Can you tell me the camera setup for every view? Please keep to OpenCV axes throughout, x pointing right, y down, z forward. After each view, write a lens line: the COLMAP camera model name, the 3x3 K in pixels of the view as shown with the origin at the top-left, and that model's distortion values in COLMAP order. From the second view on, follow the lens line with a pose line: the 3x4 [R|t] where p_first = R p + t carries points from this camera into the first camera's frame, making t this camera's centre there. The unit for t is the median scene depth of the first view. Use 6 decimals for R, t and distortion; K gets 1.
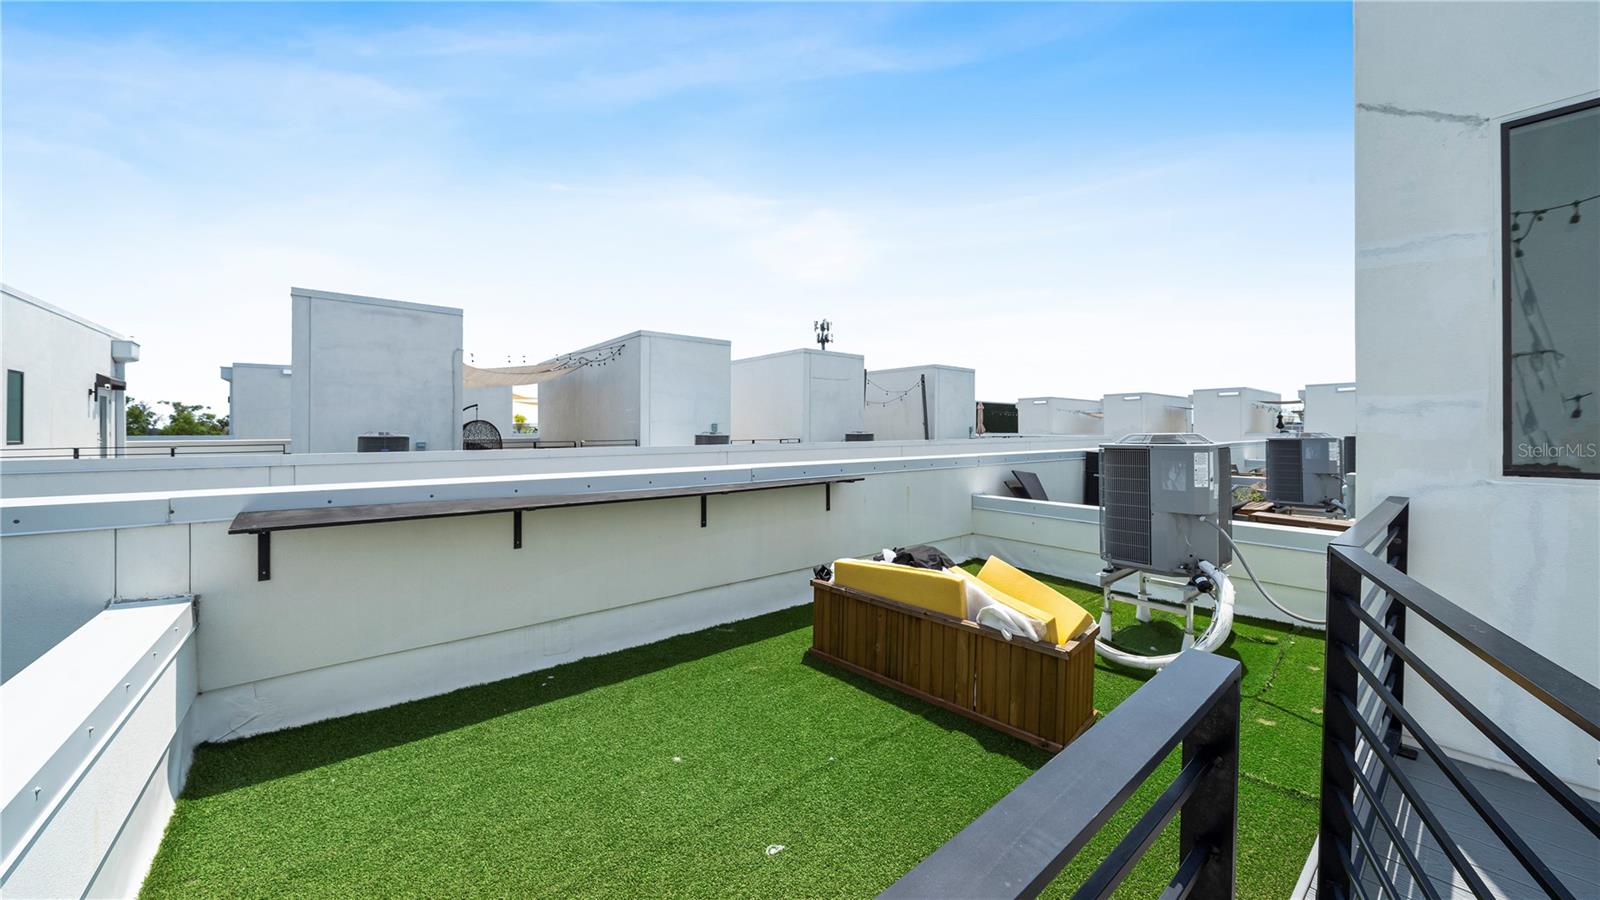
lens RADIAL K [[553.2, 0, 777.3], [0, 553.2, 426.4], [0, 0, 1]] dist [-0.005807, -0.000052]
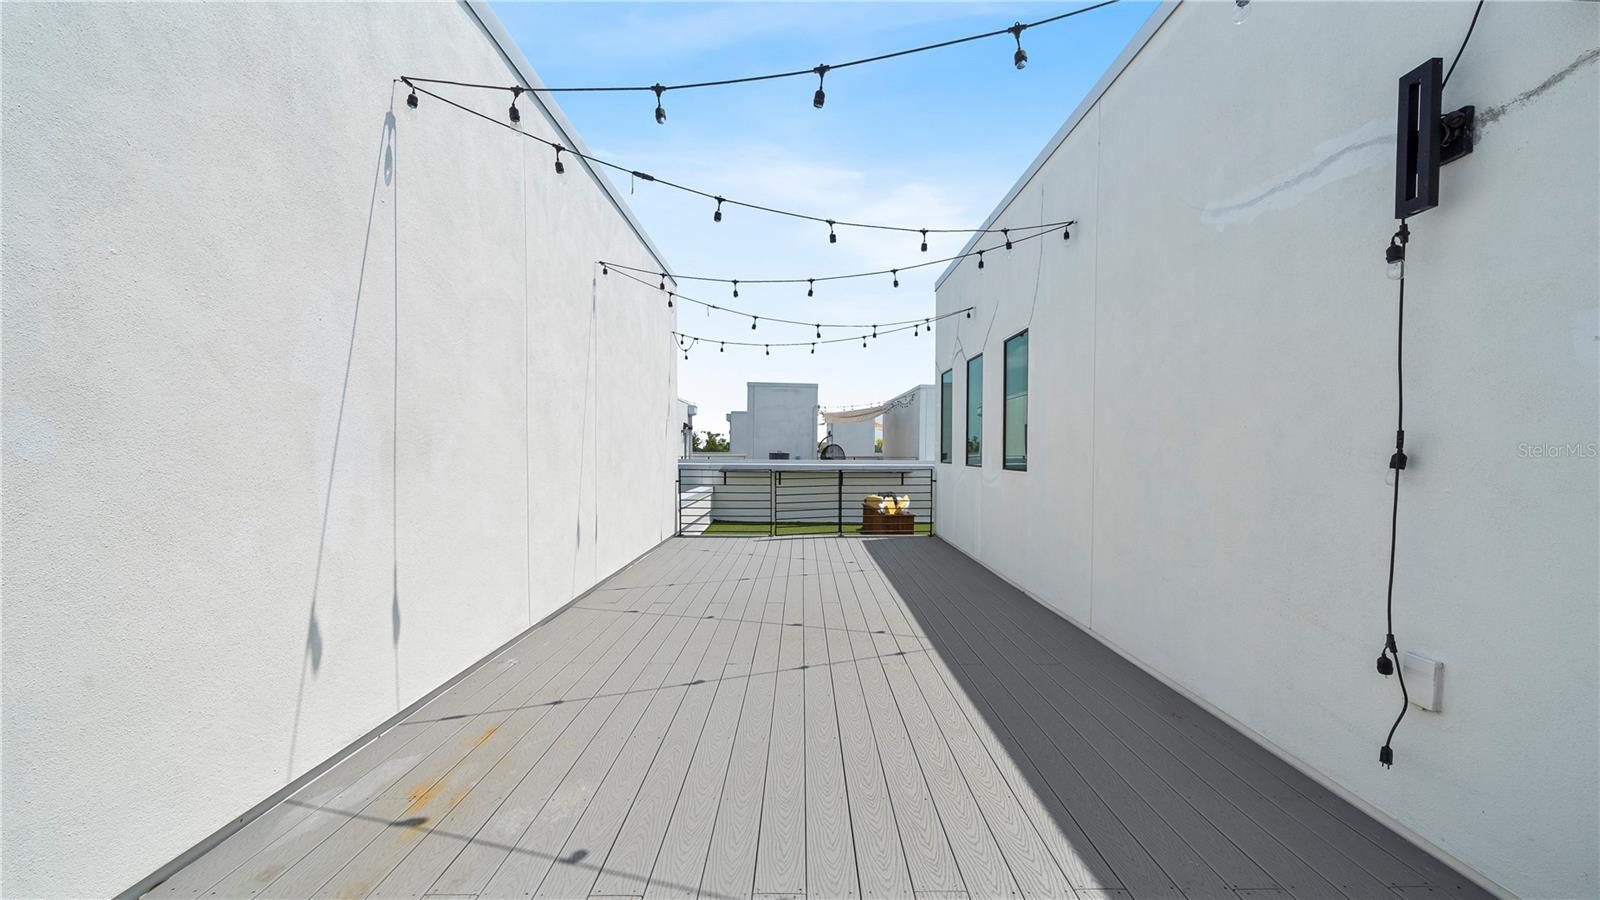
lens RADIAL K [[553.2, 0, 800.9], [0, 553.2, 457.7], [0, 0, 1]] dist [-0.005807, -0.000052]
pose [[0.787205, 0.015396, -0.616499, 0.438985], [-0.004083, 0.999797, 0.019754, -0.001661], [0.616678, -0.013033, 0.787108, -0.405730]]
